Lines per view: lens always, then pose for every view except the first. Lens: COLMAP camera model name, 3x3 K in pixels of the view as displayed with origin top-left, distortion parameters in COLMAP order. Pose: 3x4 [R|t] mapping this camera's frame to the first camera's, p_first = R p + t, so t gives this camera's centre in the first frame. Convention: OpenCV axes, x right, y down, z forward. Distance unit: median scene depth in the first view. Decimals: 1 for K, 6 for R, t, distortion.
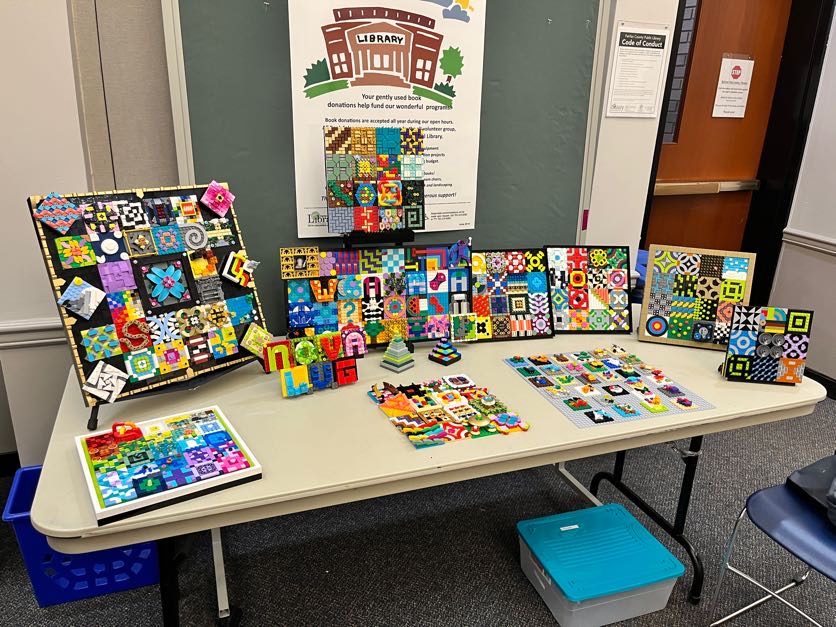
lens RADIAL K [[633.7, 0, 418.0], [0, 633.7, 309.3], [0, 0, 1]] dist [0.016533, 0.001324]
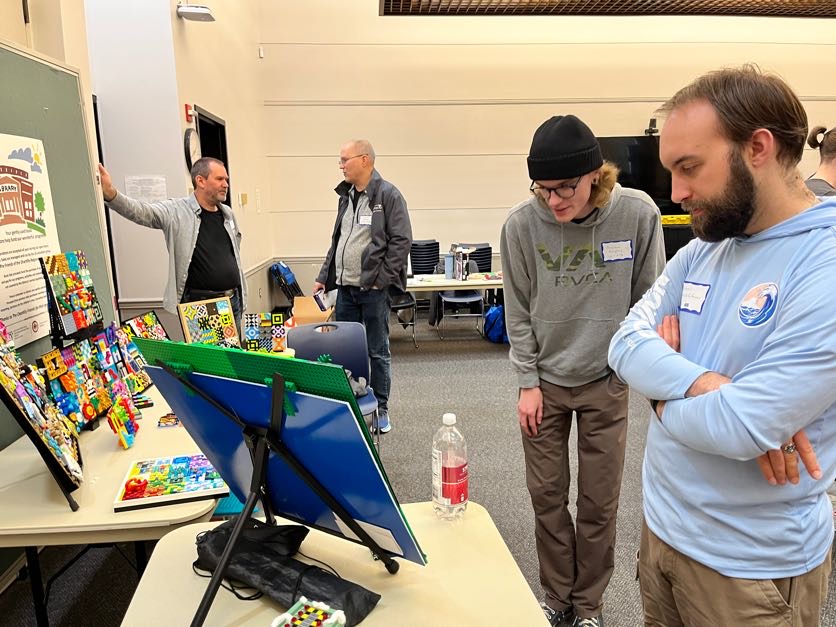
lens RADIAL K [[633.7, 0, 419.7], [0, 633.7, 314.5], [0, 0, 1]] dist [0.016533, 0.001324]
pose [[0.308638, -0.217182, 0.926053, -0.983038], [0.341923, 0.933838, 0.105051, -0.044168], [-0.887599, 0.284216, 0.362477, -0.105826]]
